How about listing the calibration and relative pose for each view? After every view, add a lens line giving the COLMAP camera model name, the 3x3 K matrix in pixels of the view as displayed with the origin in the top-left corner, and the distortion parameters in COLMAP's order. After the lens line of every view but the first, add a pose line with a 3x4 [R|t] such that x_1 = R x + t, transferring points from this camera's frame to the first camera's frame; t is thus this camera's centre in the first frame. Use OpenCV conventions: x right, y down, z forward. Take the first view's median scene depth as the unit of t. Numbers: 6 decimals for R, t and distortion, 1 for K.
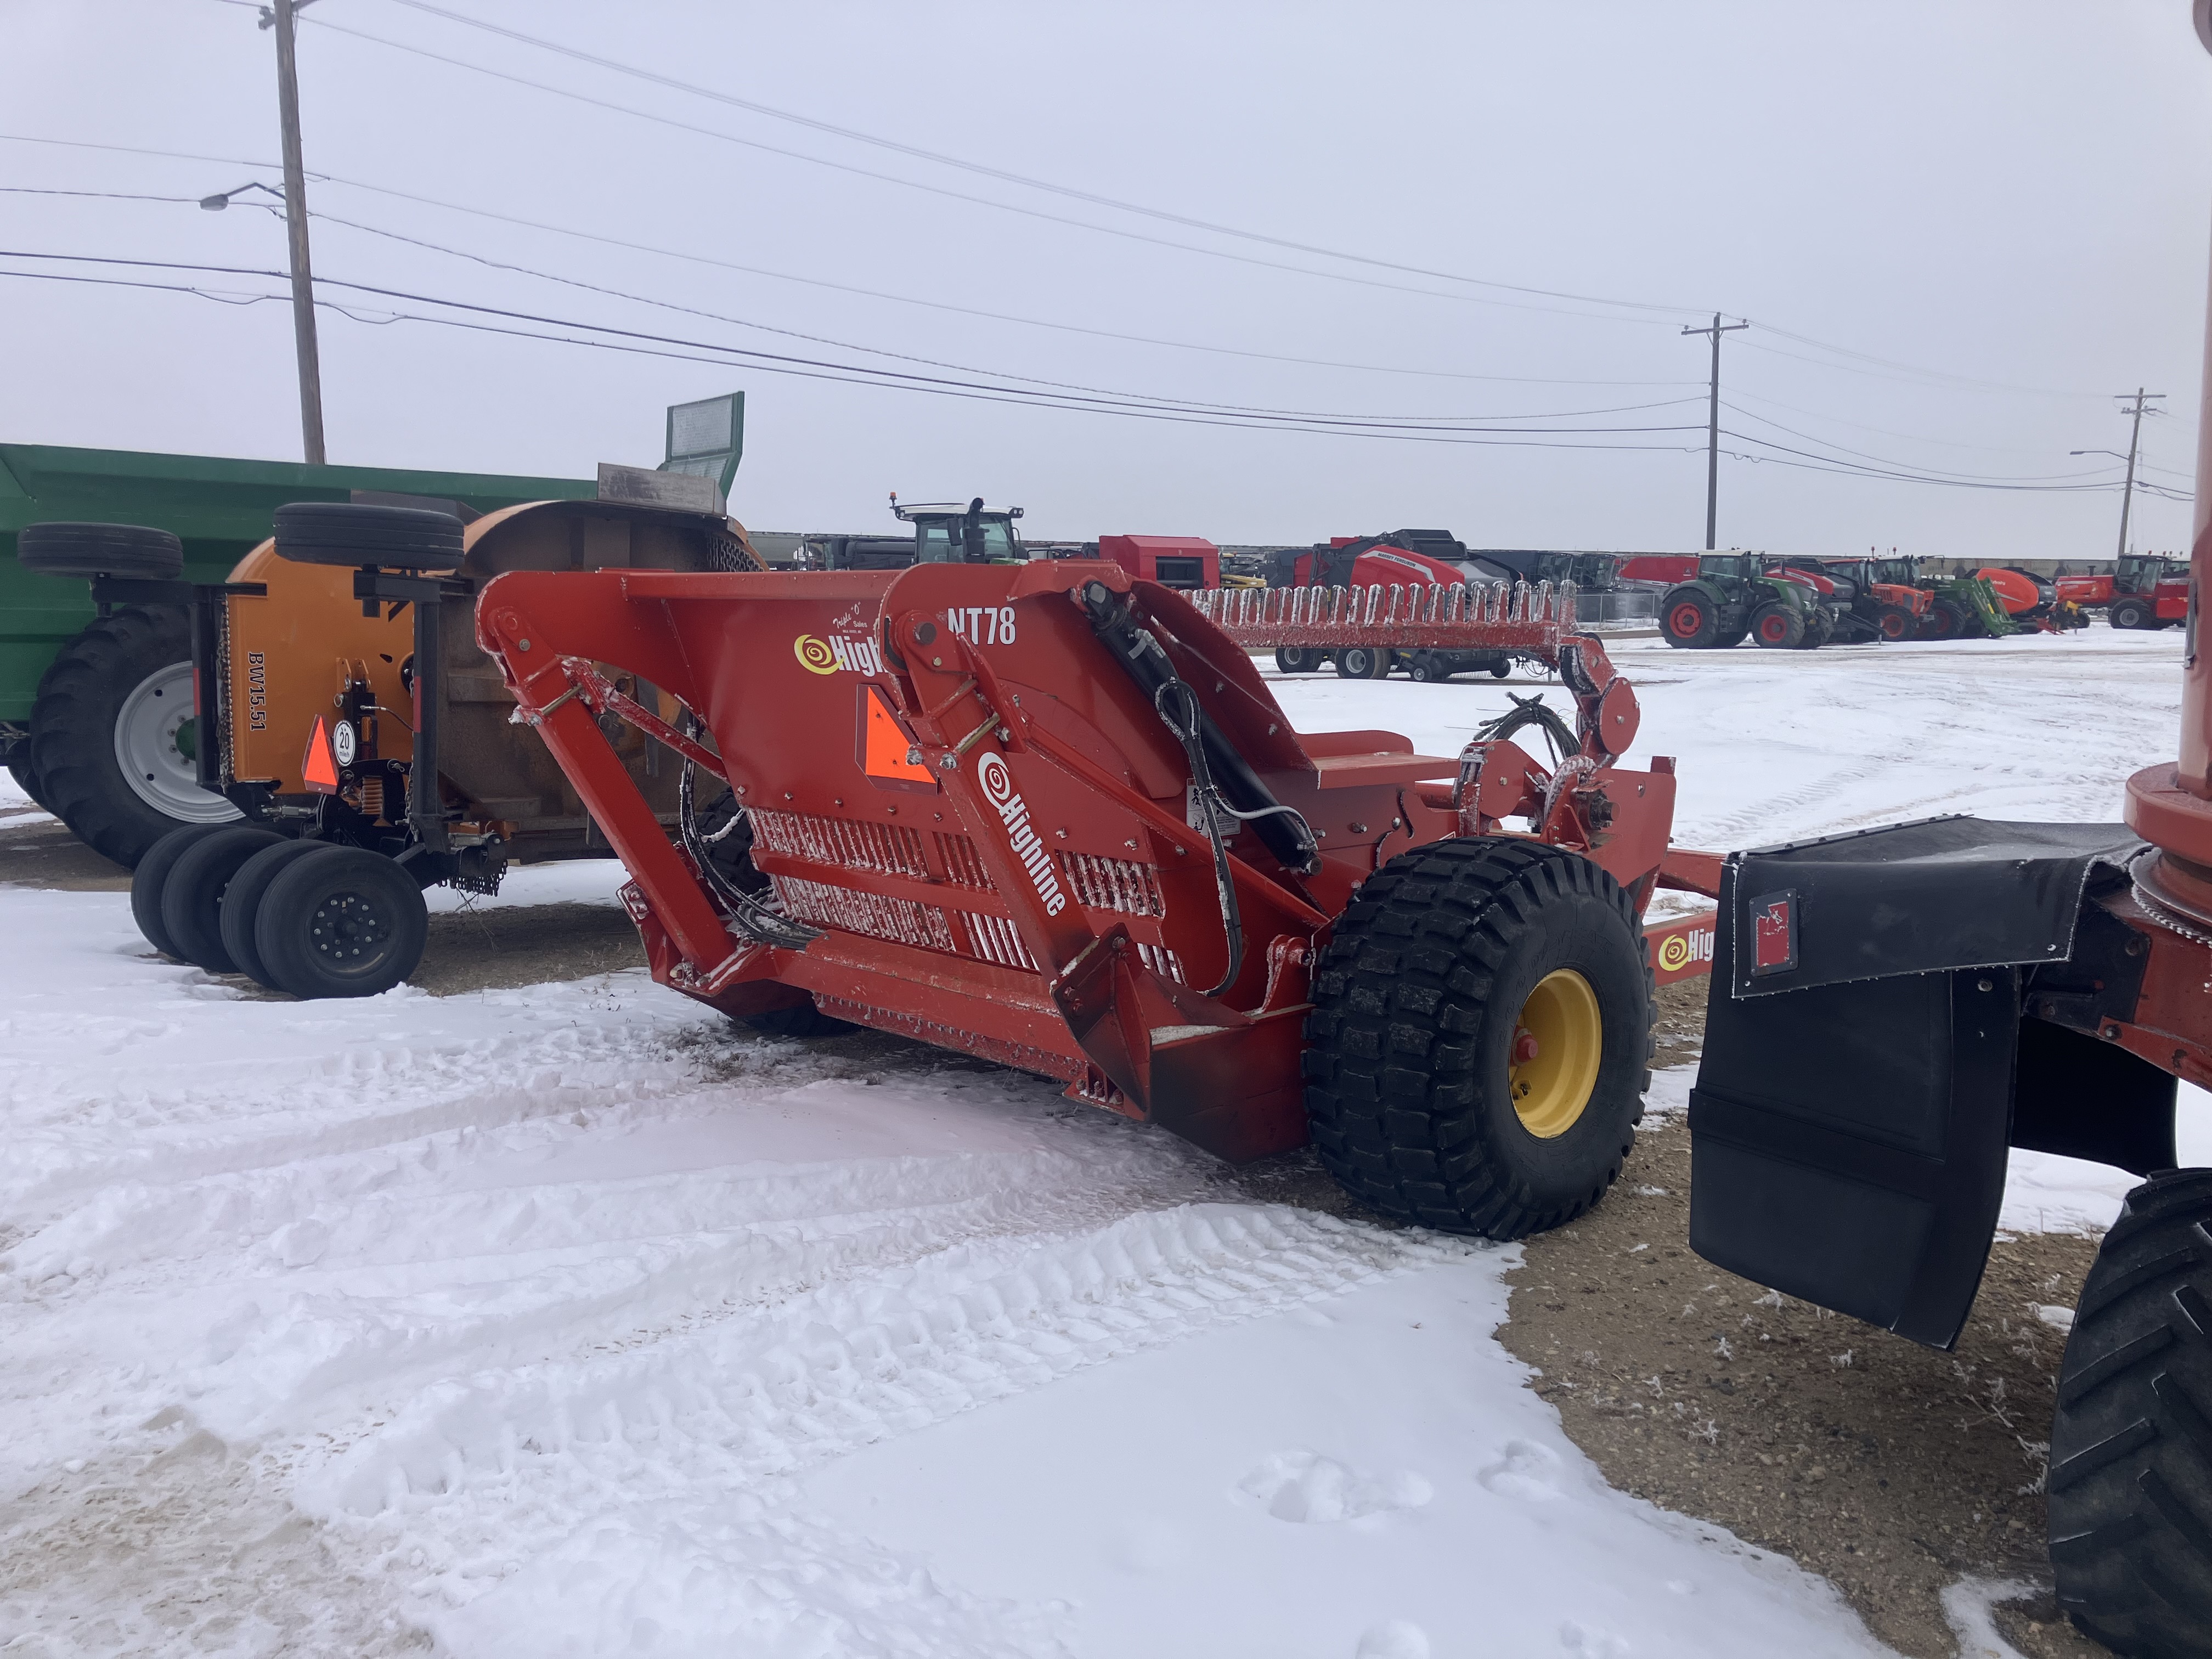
lens RADIAL K [[1827.6, 0, 1106.0], [0, 1827.6, 829.5], [0, 0, 1]] dist [0.032164, -0.012387]
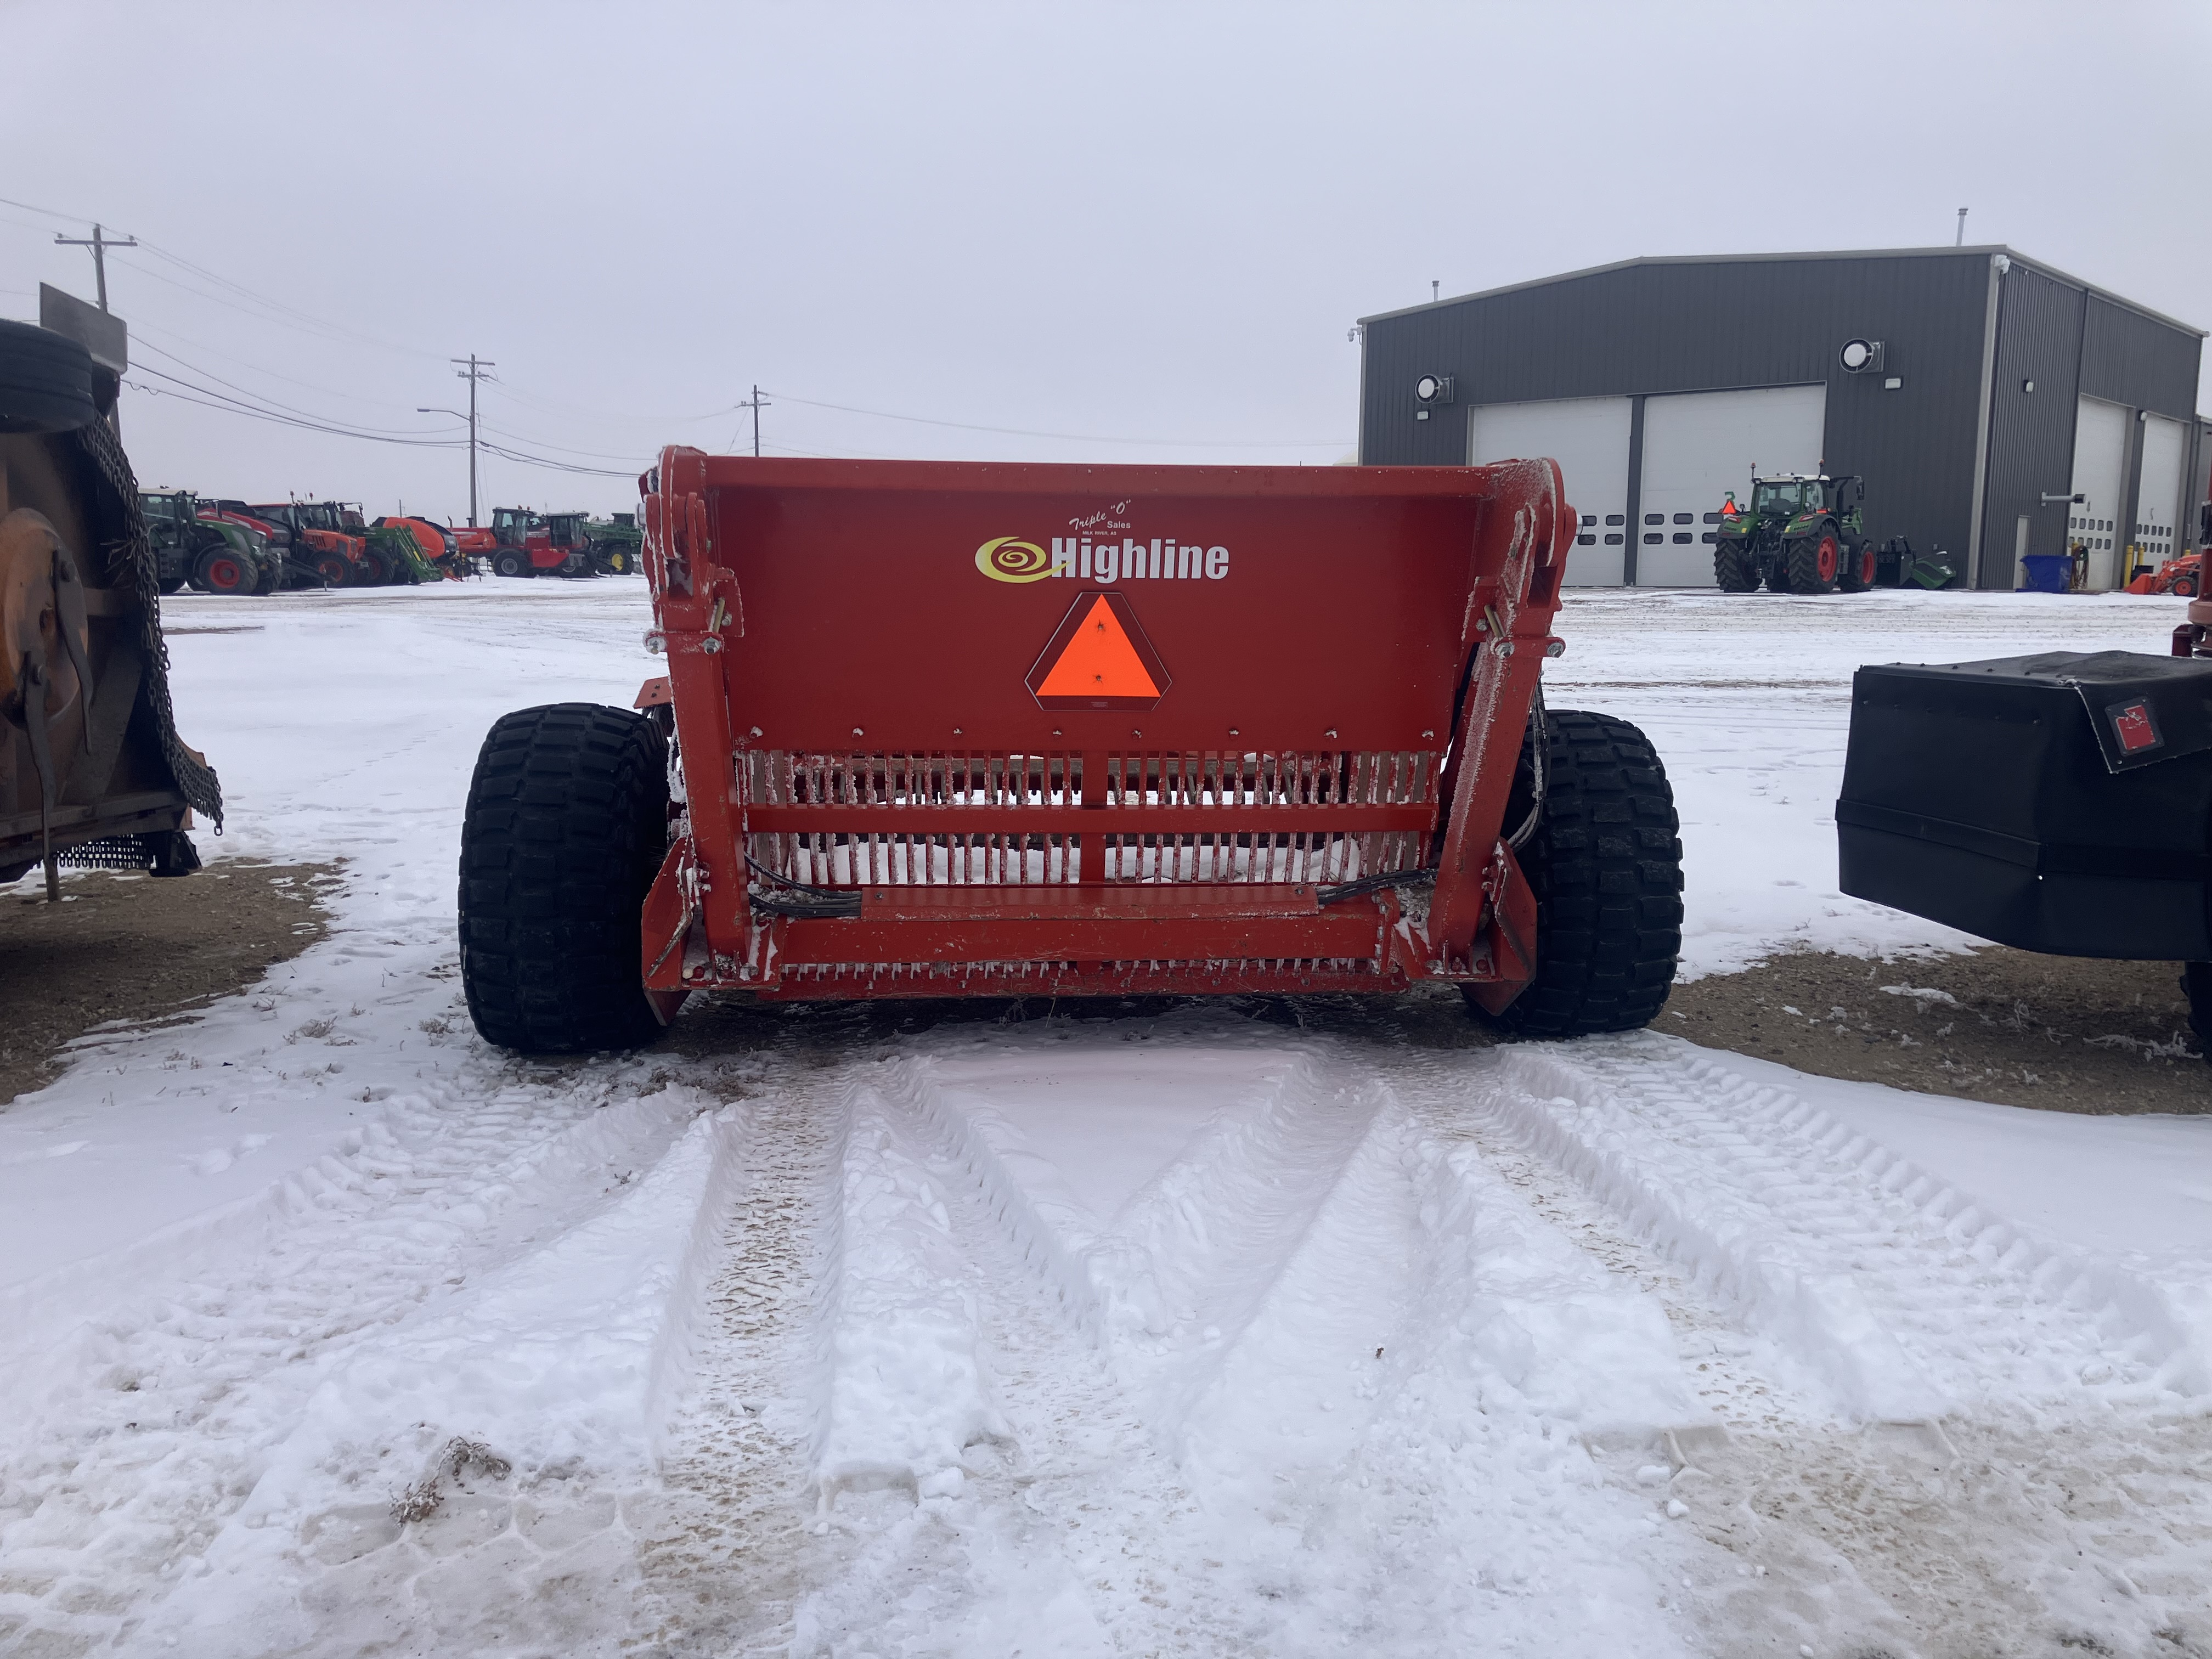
lens RADIAL K [[1827.6, 0, 1106.0], [0, 1827.6, 829.5], [0, 0, 1]] dist [0.032164, -0.012387]
pose [[0.621725, -0.108392, 0.775699, -0.099622], [0.088276, 0.993765, 0.068110, -0.002781], [-0.778245, 0.026130, 0.627416, 0.050564]]
